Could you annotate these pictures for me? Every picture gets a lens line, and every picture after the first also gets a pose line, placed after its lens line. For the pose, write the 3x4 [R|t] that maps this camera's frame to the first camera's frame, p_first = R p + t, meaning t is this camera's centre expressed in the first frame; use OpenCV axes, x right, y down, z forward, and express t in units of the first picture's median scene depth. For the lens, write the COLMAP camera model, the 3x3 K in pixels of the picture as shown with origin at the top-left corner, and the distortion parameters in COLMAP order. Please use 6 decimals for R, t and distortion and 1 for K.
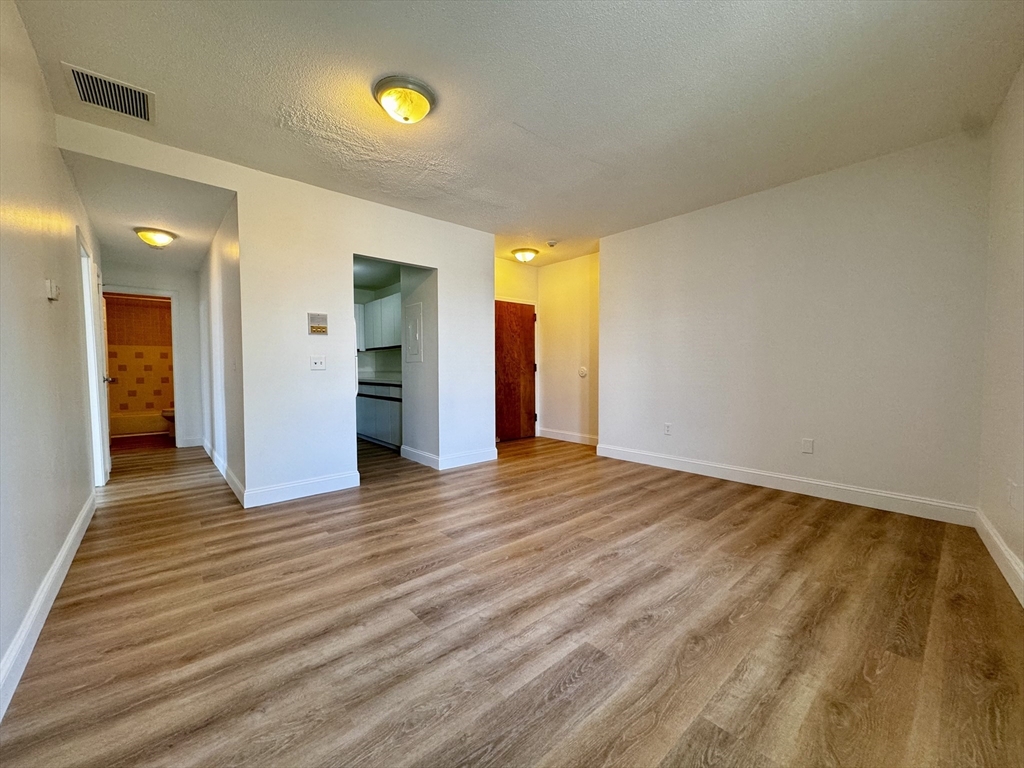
lens RADIAL K [[403.3, 0, 506.6], [0, 403.3, 382.5], [0, 0, 1]] dist [0.000710, 0.000445]
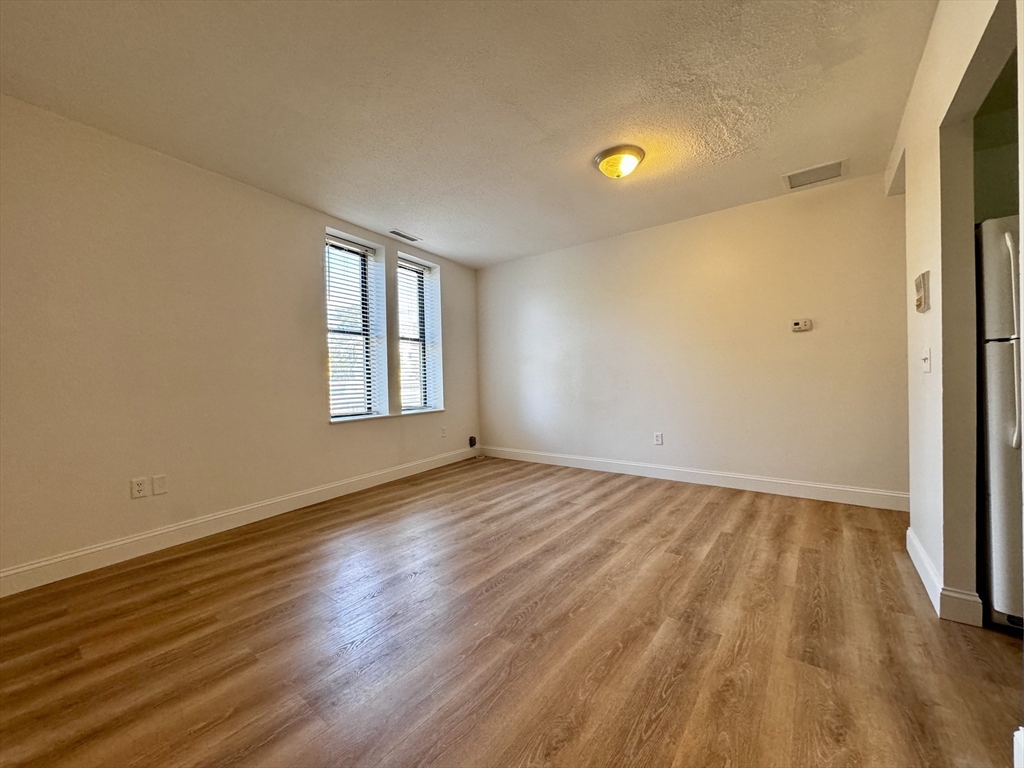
lens RADIAL K [[403.3, 0, 515.1], [0, 403.3, 382.8], [0, 0, 1]] dist [0.000710, 0.000445]
pose [[-0.976100, 0.027683, -0.215552, 0.362748], [0.017453, 0.998635, 0.049219, -0.087119], [0.216620, 0.044281, -0.975251, 2.274528]]
